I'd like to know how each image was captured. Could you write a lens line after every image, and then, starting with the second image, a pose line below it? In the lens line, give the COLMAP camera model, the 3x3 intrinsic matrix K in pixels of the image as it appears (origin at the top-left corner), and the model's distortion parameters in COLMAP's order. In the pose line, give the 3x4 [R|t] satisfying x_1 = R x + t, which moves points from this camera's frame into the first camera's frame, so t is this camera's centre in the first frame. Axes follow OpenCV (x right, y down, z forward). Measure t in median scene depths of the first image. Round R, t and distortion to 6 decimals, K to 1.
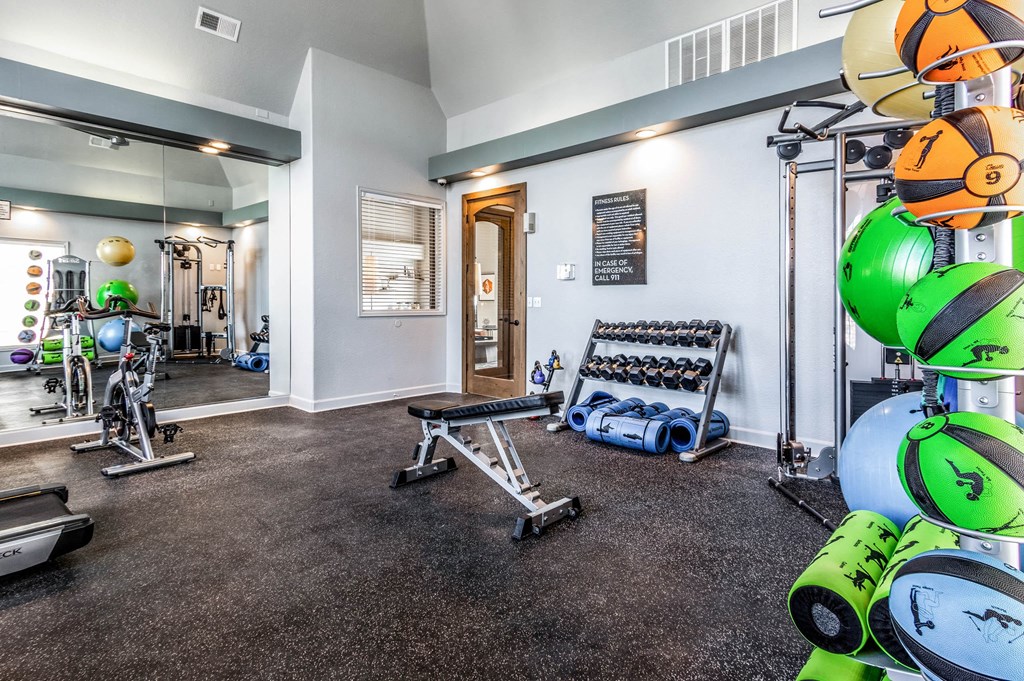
lens RADIAL K [[546.9, 0, 510.9], [0, 546.9, 315.9], [0, 0, 1]] dist [0.025951, 0.000078]
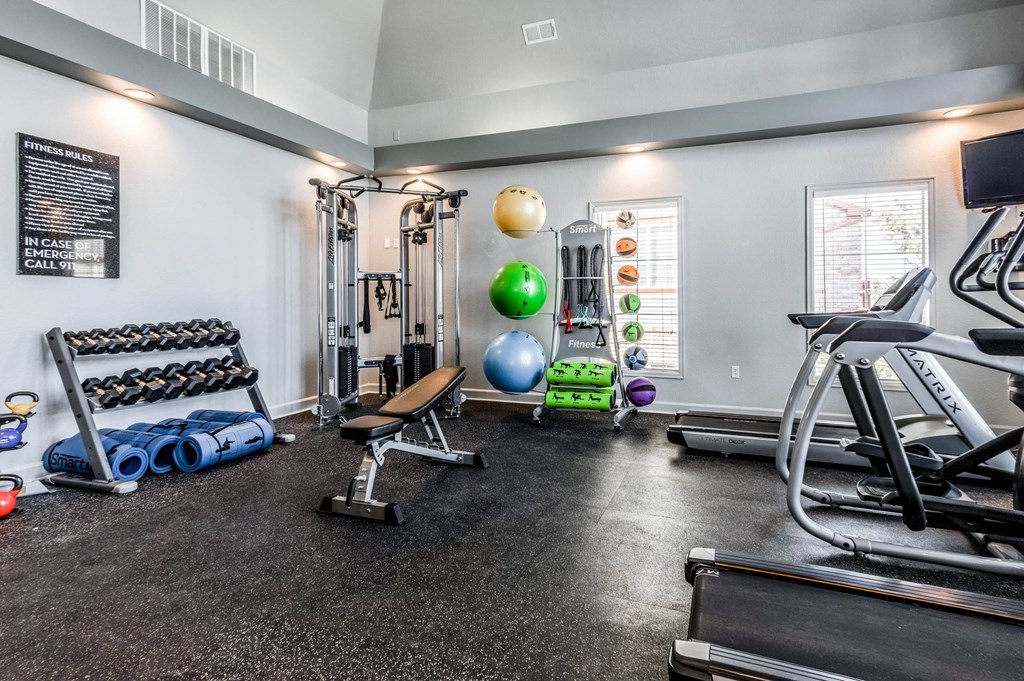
lens RADIAL K [[554.1, 0, 526.9], [0, 554.1, 301.0], [0, 0, 1]] dist [0.034846, -0.000024]
pose [[-0.385604, -0.004941, 0.922651, -0.753693], [0.022869, 0.999627, 0.014911, -0.024774], [-0.922381, 0.026850, -0.385348, 0.803999]]
